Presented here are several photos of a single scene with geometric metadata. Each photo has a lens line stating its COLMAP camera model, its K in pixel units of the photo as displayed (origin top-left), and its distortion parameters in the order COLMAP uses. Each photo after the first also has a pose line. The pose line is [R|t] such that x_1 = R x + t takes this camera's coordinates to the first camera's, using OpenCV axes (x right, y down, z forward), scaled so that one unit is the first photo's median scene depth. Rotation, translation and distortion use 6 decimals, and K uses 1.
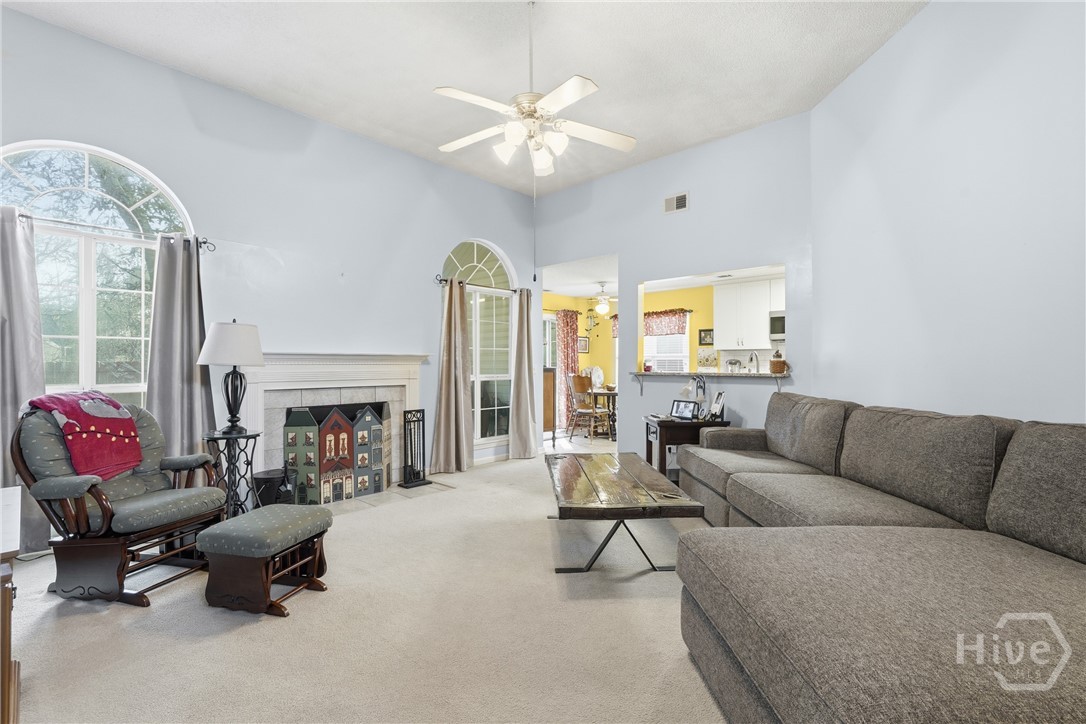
lens RADIAL K [[482.0, 0, 542.8], [0, 482.0, 360.5], [0, 0, 1]] dist [-0.015259, 0.005944]
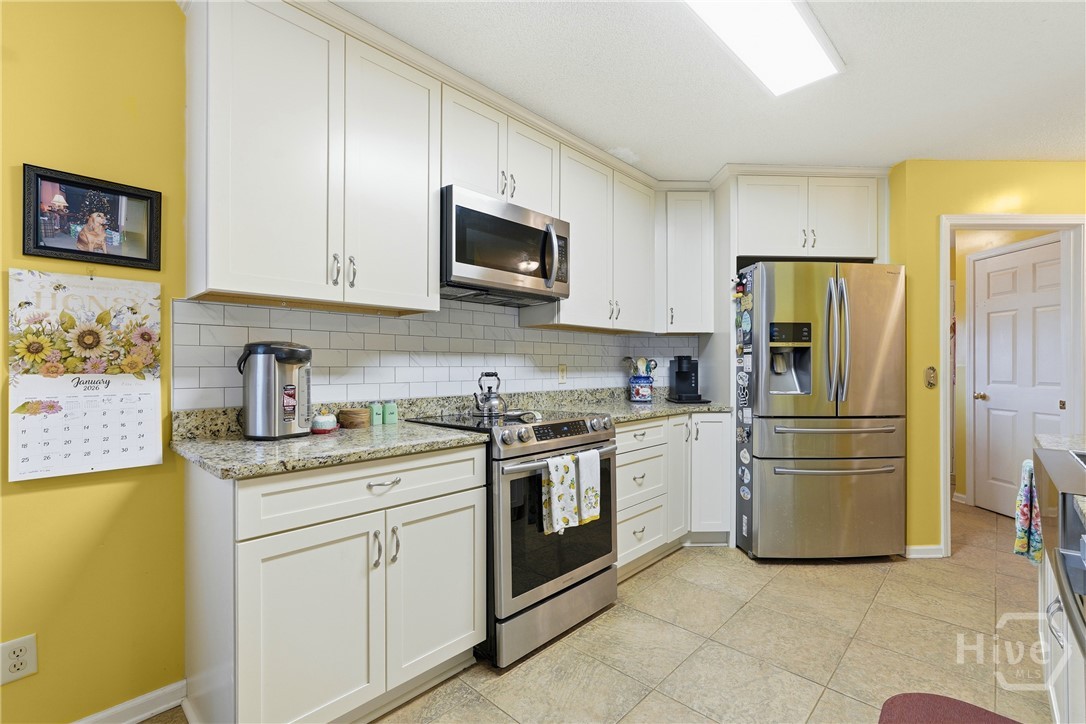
lens RADIAL K [[482.0, 0, 537.4], [0, 482.0, 366.1], [0, 0, 1]] dist [-0.015259, 0.005944]
pose [[0.011695, -0.002203, 0.999929, 0.259728], [-0.006651, 0.999975, 0.002281, 0.014171], [-0.999909, -0.006678, 0.011680, 1.392707]]
